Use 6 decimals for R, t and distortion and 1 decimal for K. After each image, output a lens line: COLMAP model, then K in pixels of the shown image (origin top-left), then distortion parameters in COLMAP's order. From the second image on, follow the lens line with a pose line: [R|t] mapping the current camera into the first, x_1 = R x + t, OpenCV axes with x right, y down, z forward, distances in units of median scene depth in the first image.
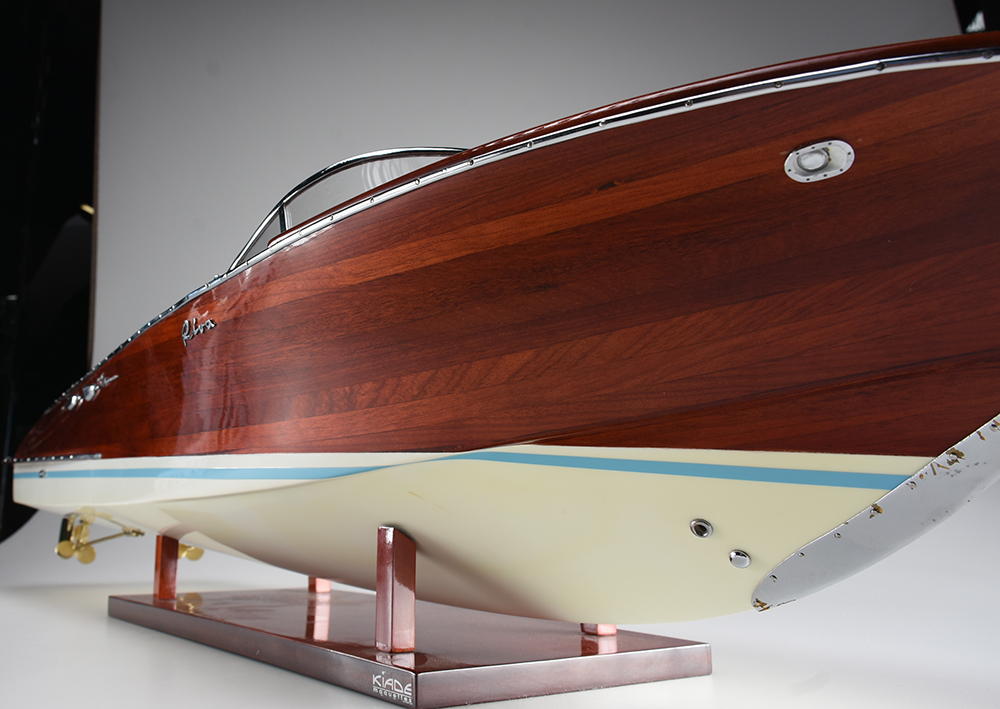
lens RADIAL K [[959.3, 0, 359.7], [0, 959.3, 283.8], [0, 0, 1]] dist [0.000884, 0.000000]
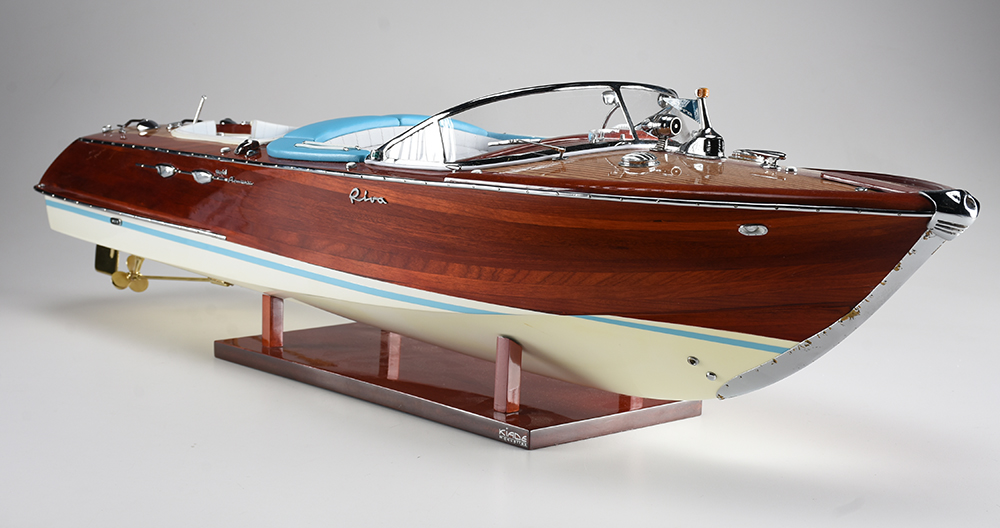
lens RADIAL K [[1832.1, 0, 502.3], [0, 1832.1, 201.2], [0, 0, 1]] dist [-0.031452, 0.000000]
pose [[0.984960, -0.005467, 0.172694, -0.612033], [-0.053771, 0.940167, 0.336446, -1.197680], [-0.164201, -0.340671, 0.925733, -2.094861]]
